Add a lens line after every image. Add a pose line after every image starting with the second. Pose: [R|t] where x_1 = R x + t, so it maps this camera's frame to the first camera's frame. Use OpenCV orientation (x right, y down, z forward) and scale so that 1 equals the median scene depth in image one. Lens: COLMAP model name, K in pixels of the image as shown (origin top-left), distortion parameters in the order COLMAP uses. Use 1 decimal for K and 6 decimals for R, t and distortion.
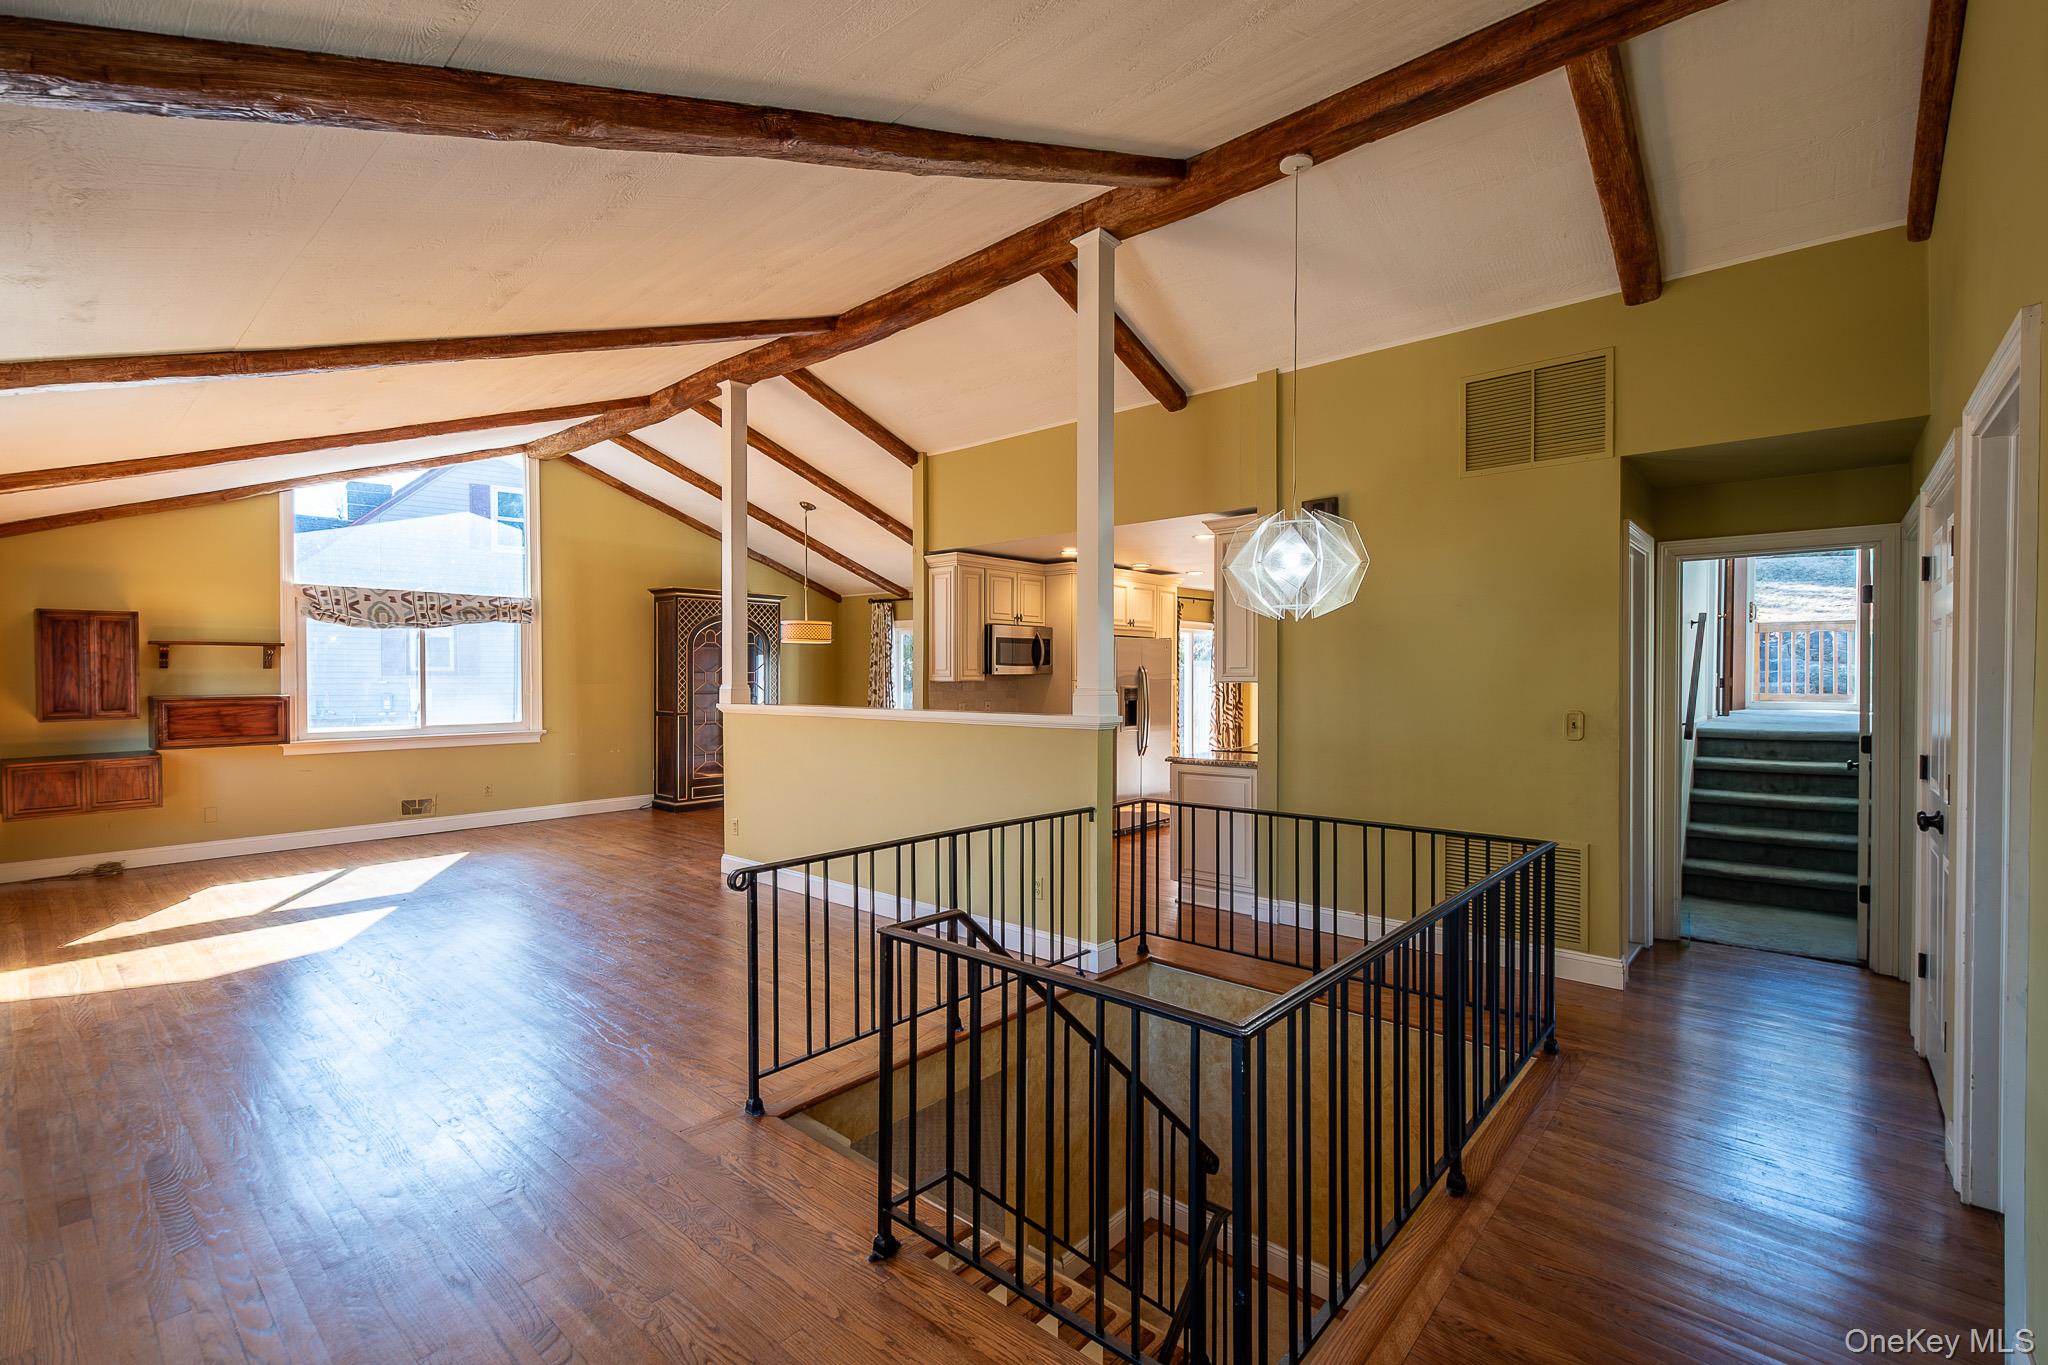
lens RADIAL K [[929.0, 0, 1032.6], [0, 929.0, 688.1], [0, 0, 1]] dist [0.018501, -0.003635]
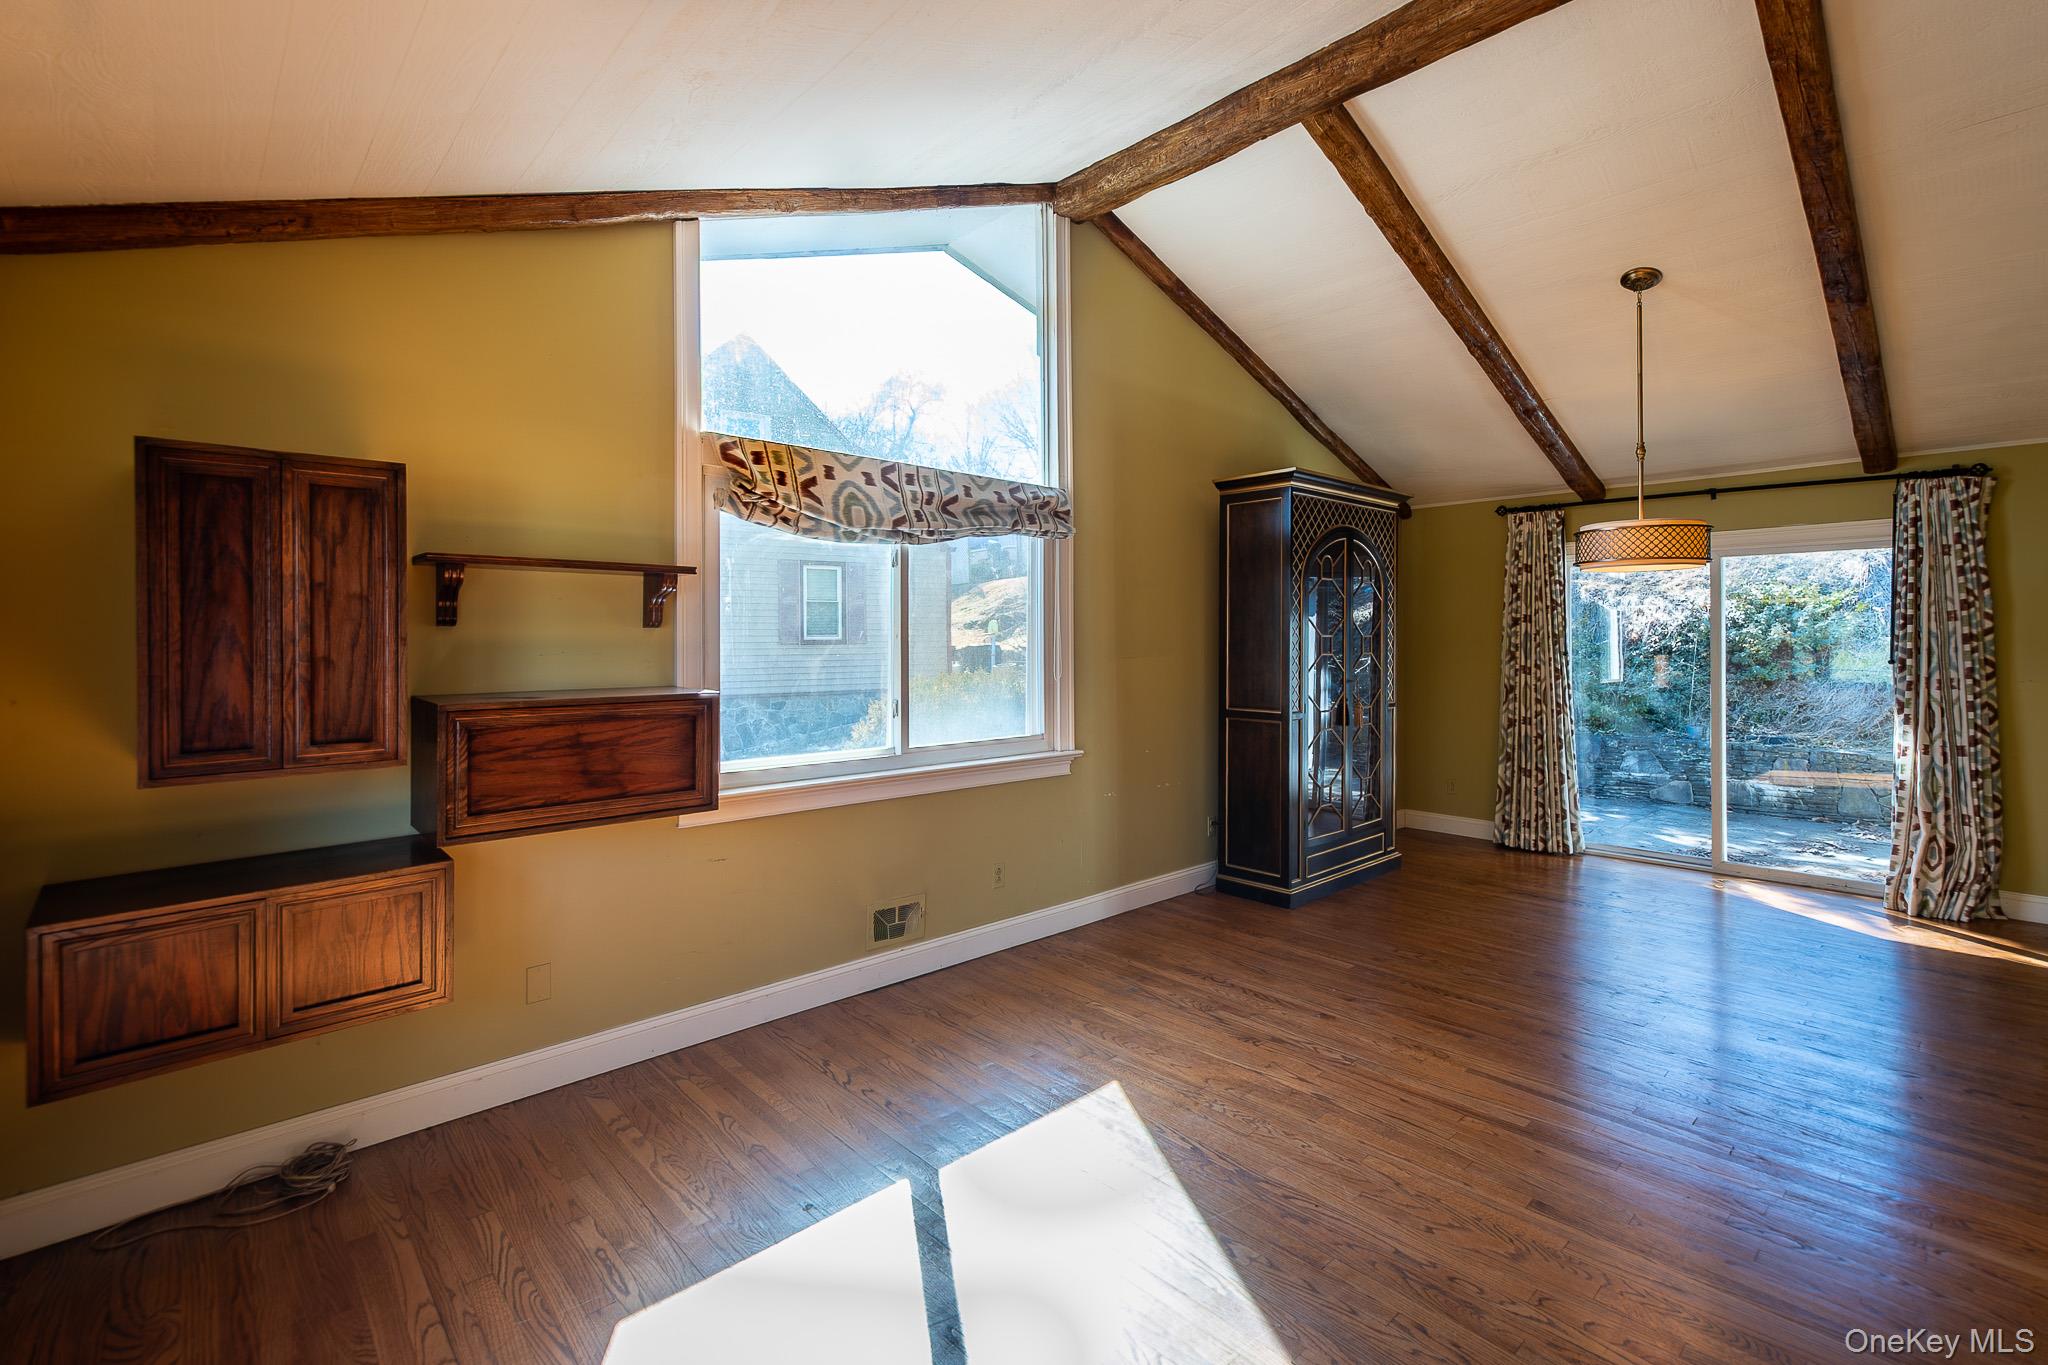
lens RADIAL K [[929.0, 0, 1035.7], [0, 929.0, 641.5], [0, 0, 1]] dist [0.018501, -0.003635]
pose [[0.996724, -0.006489, -0.080613, -0.592933], [0.004933, 0.999798, -0.019488, -0.005157], [0.080723, 0.019026, 0.996555, 0.578772]]
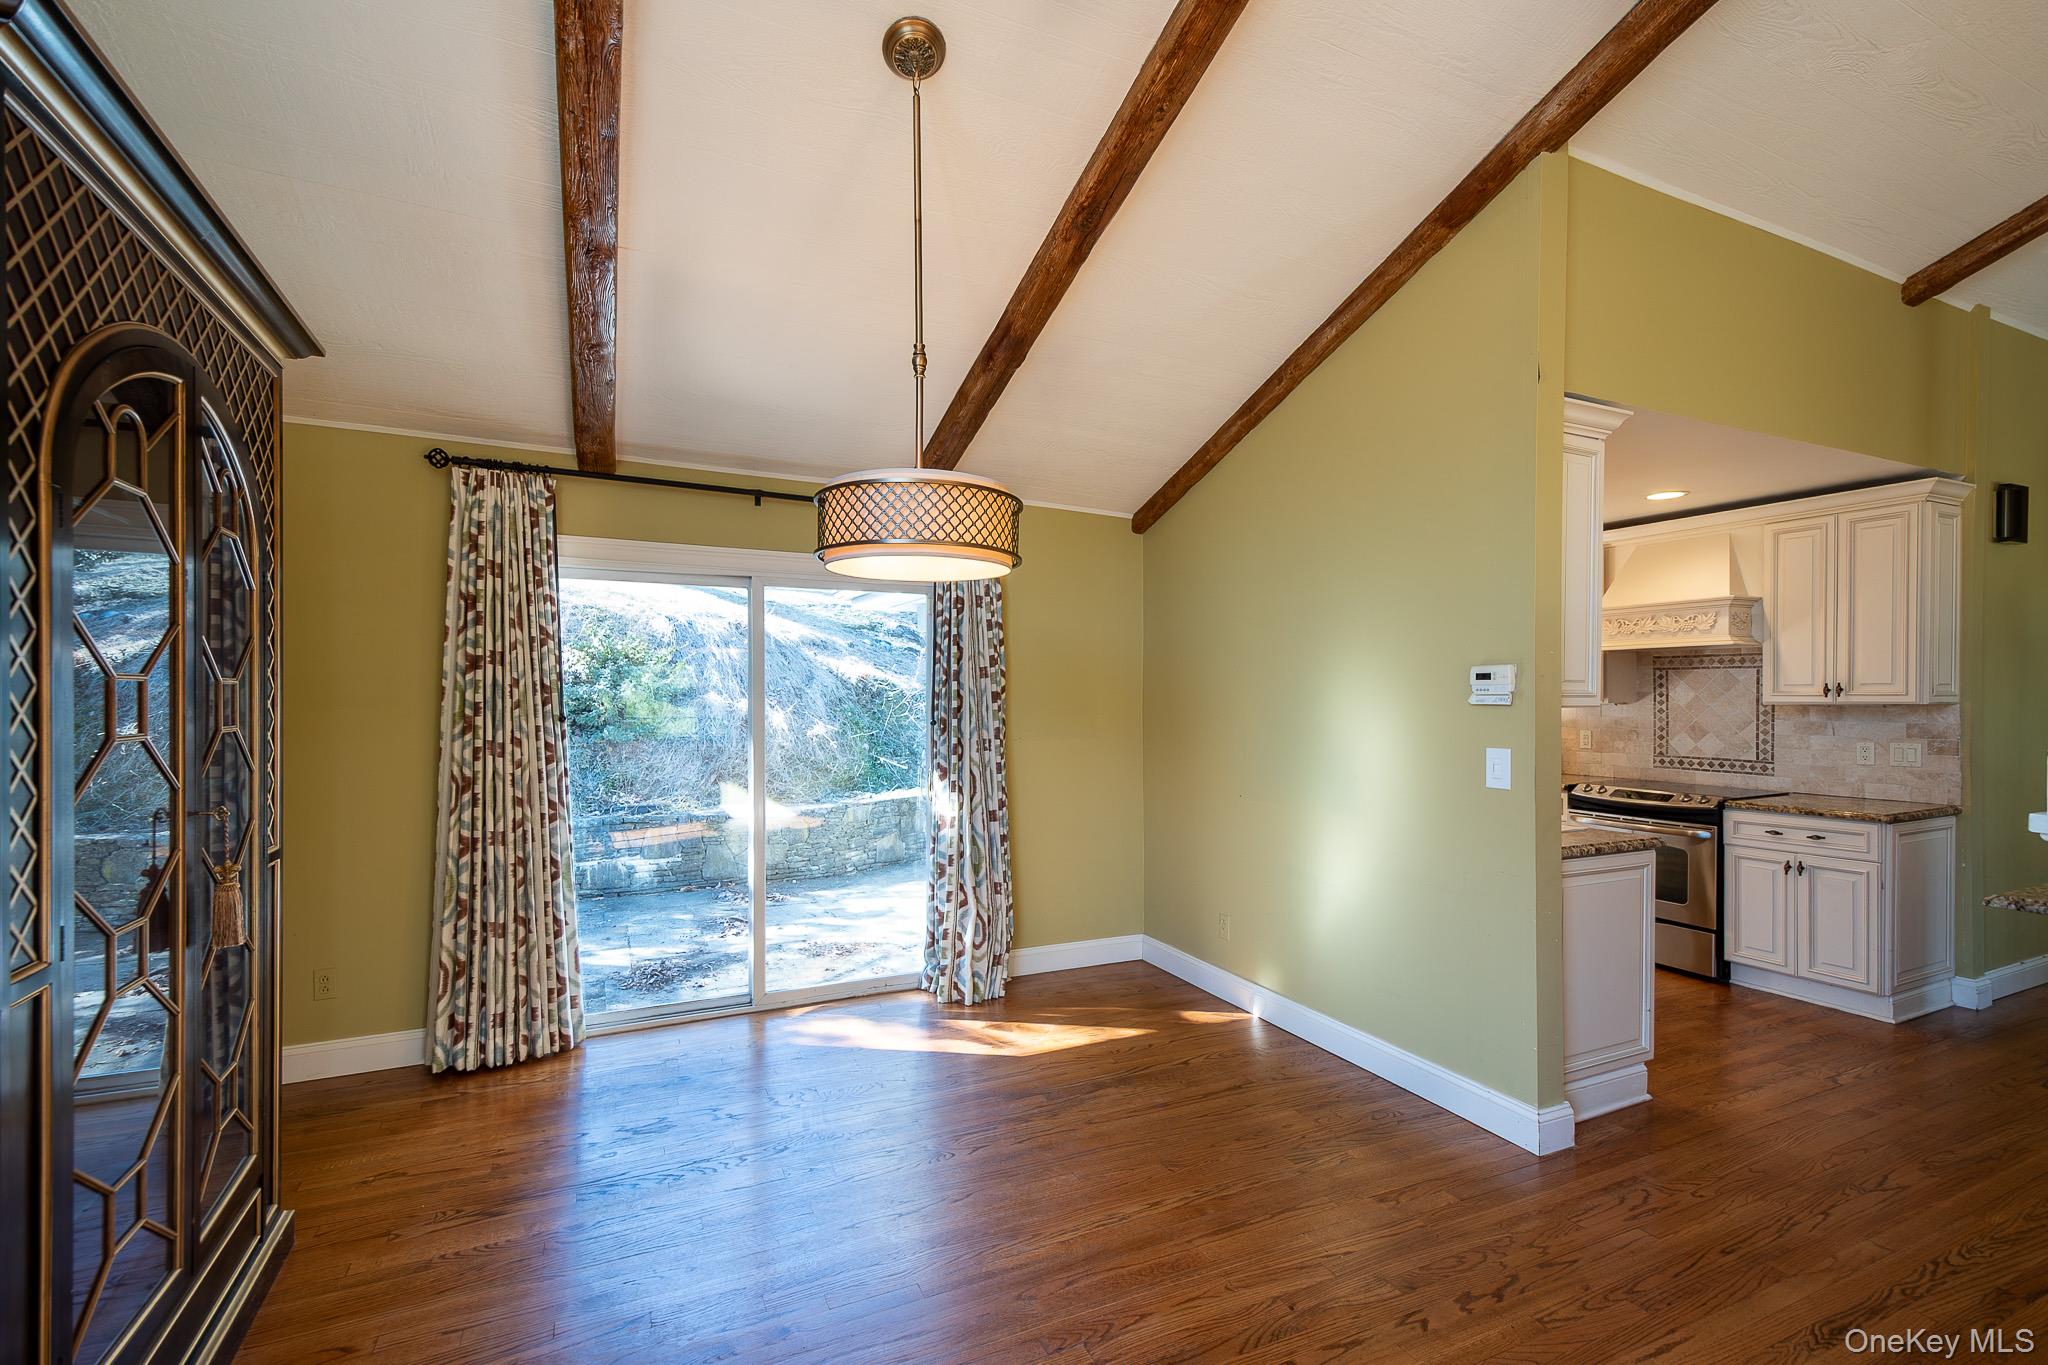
lens RADIAL K [[929.0, 0, 1068.4], [0, 929.0, 711.5], [0, 0, 1]] dist [0.018501, -0.003635]
pose [[0.386281, -0.015552, 0.922250, -0.549585], [0.017285, 0.999804, 0.009620, -0.011711], [-0.922219, 0.012225, 0.386475, 0.976282]]
